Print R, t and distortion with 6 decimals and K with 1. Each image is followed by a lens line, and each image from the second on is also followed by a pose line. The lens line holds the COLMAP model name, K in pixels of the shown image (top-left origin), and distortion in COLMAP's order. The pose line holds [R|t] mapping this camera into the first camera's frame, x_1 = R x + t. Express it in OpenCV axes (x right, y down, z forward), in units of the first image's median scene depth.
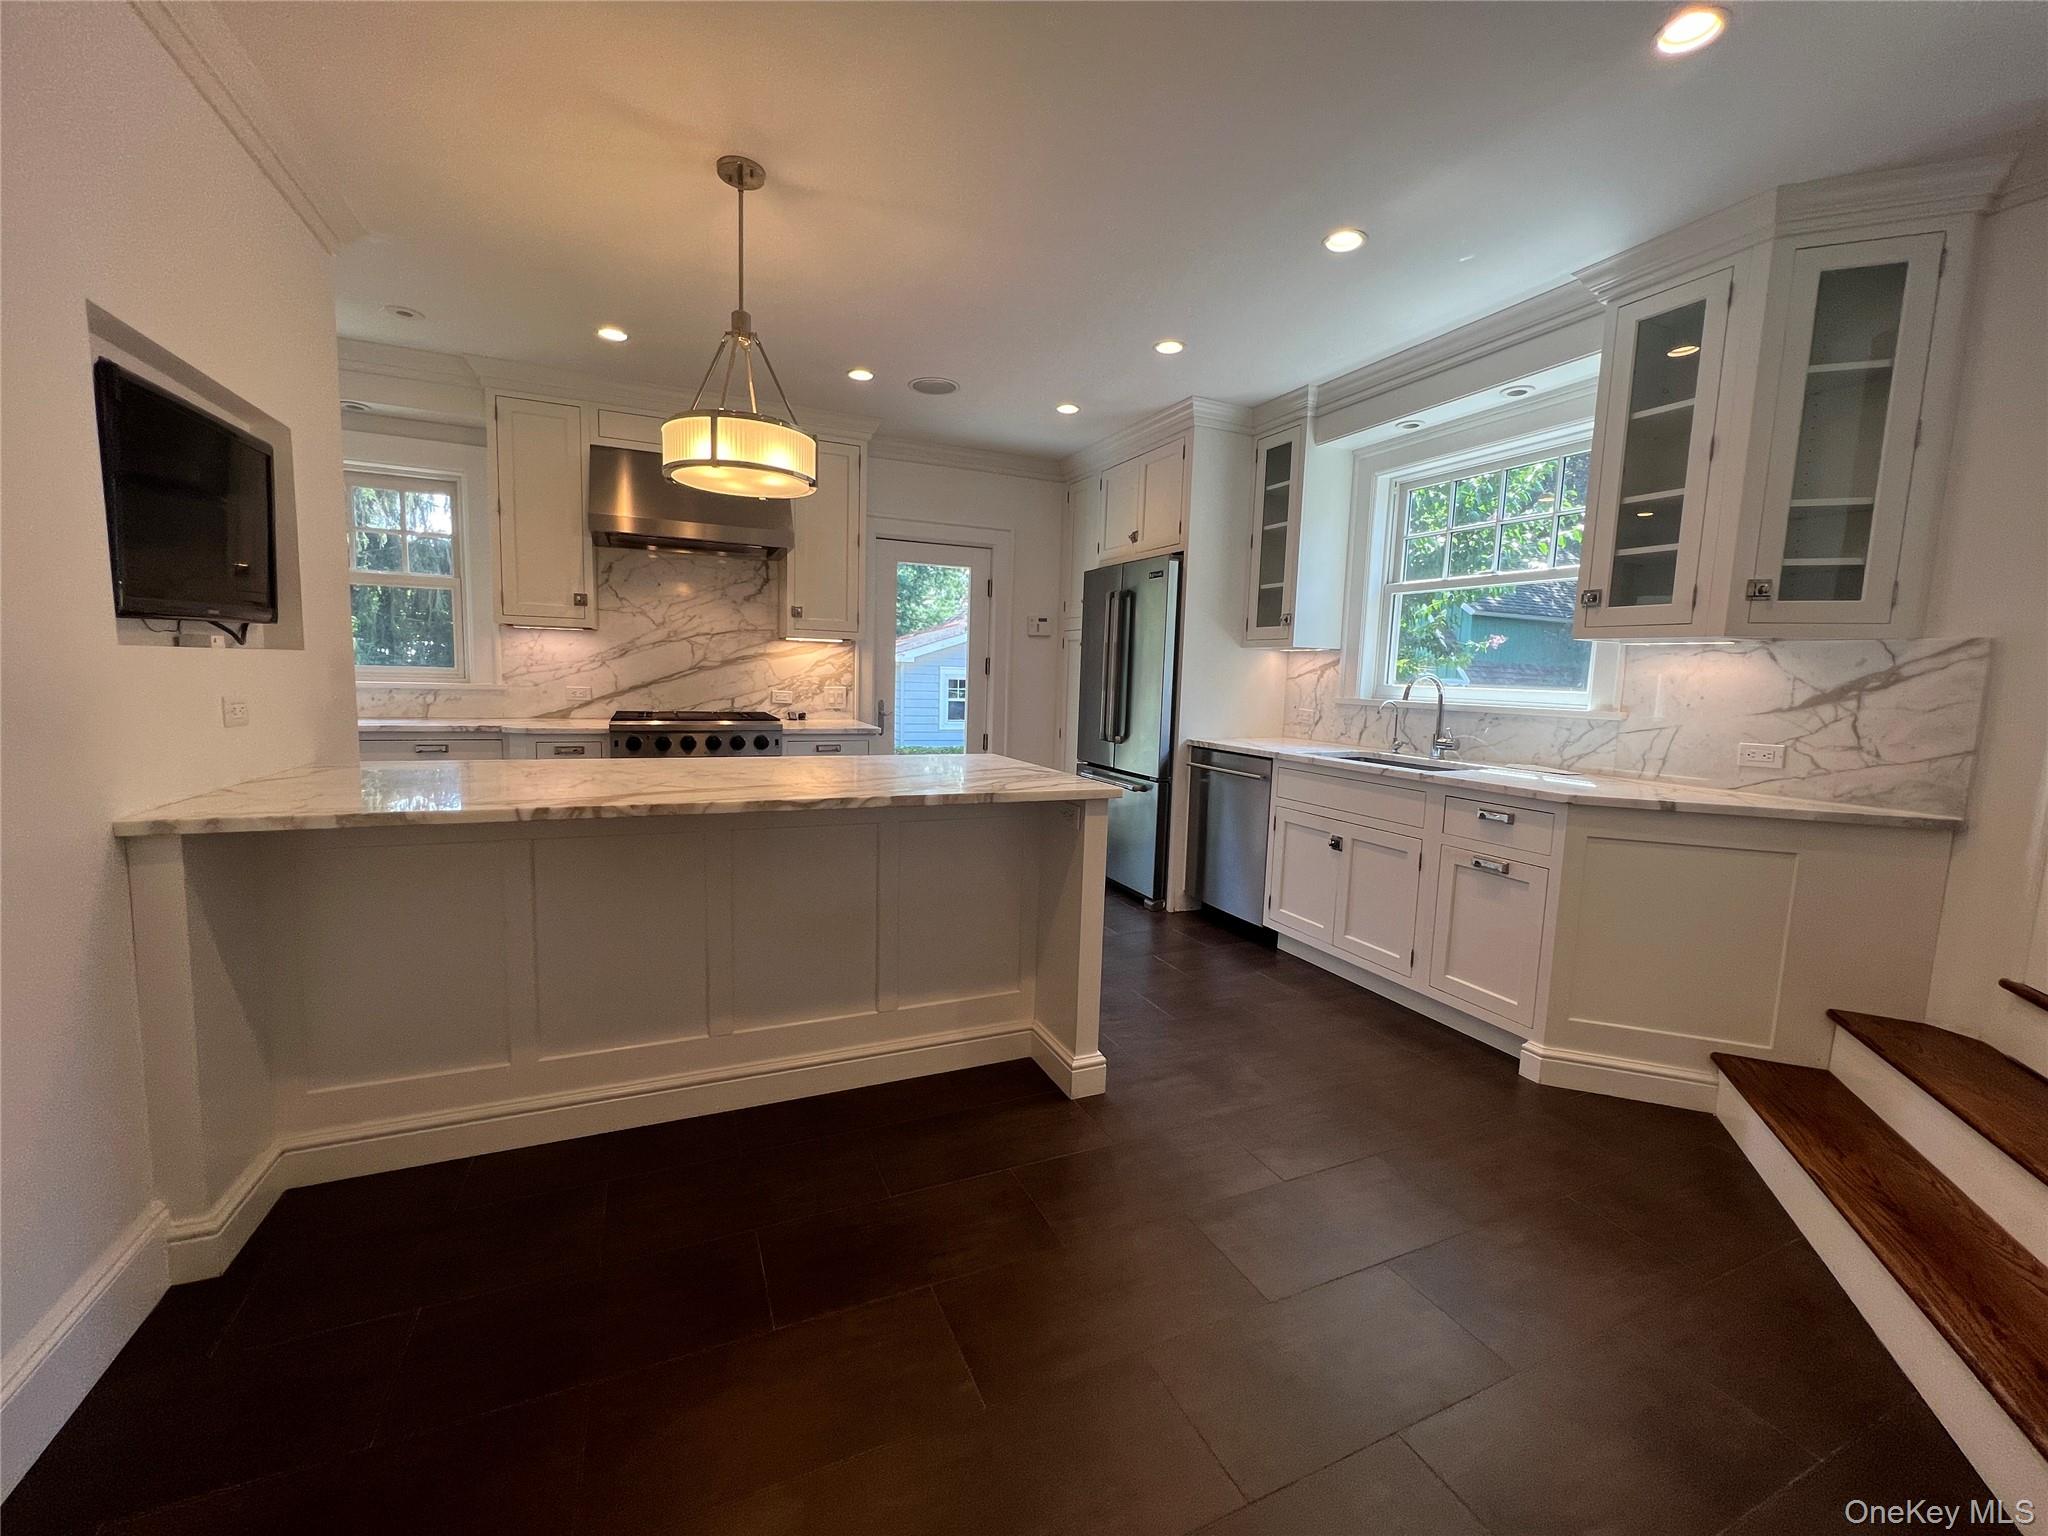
lens RADIAL K [[821.6, 0, 1017.7], [0, 821.6, 764.3], [0, 0, 1]] dist [-0.006515, 0.001405]
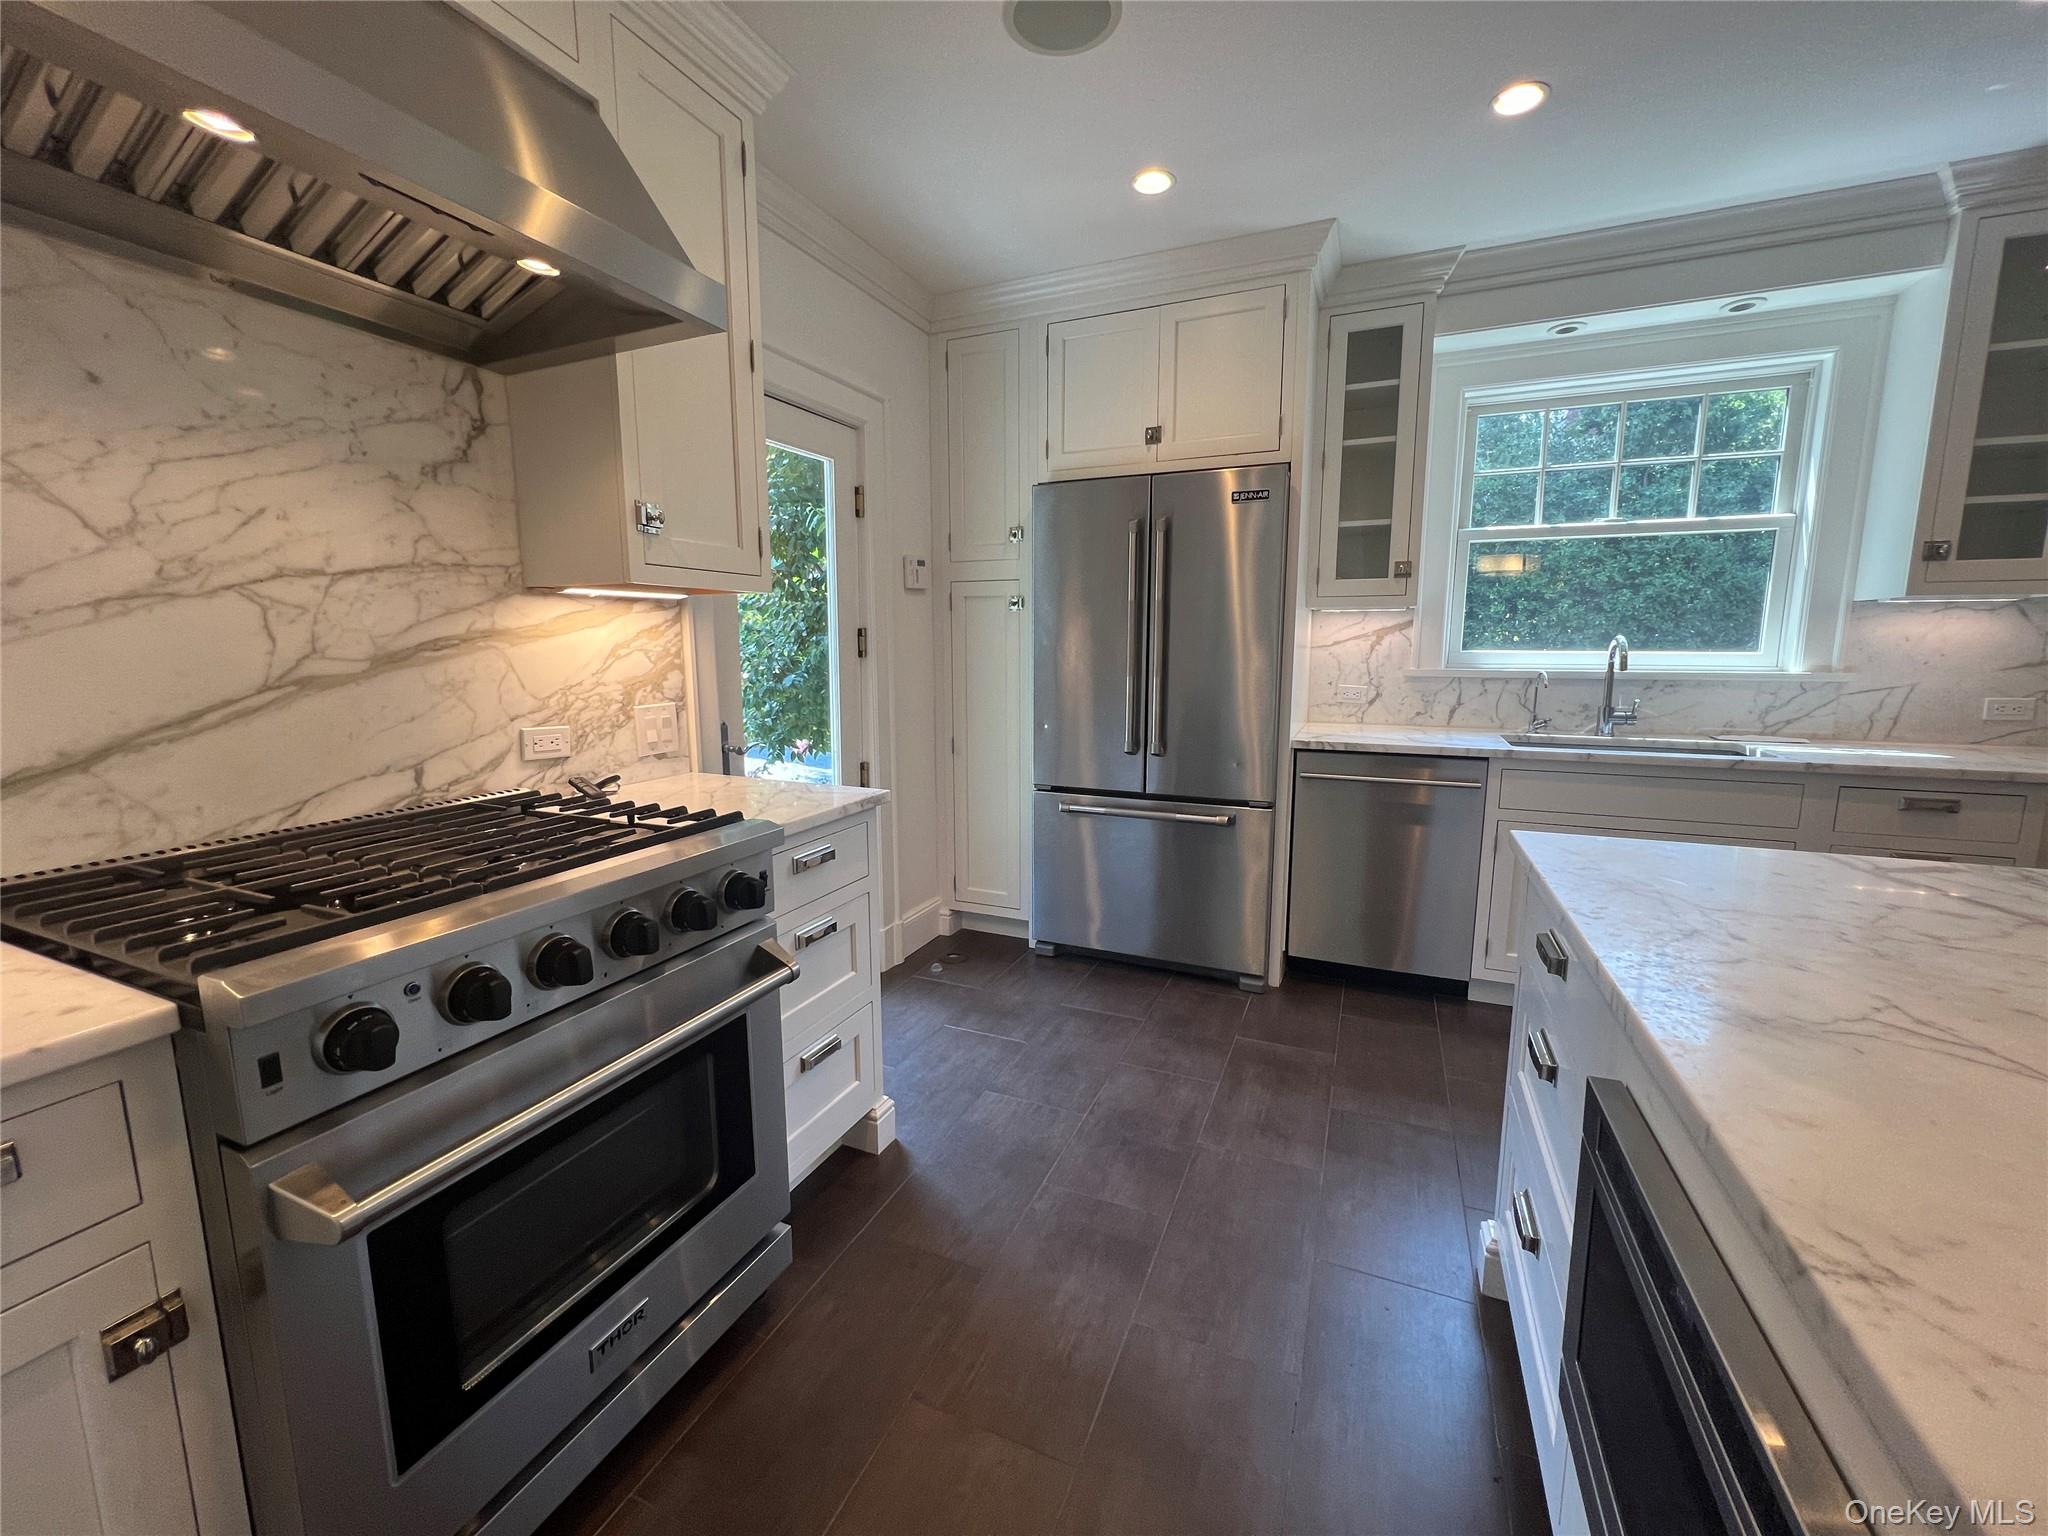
lens RADIAL K [[821.6, 0, 1017.0], [0, 821.6, 764.4], [0, 0, 1]] dist [-0.006515, 0.001405]
pose [[0.738808, -0.131832, 0.660895, -0.447852], [0.100156, 0.991268, 0.085770, -0.097708], [-0.666432, 0.002825, 0.745561, 0.667256]]
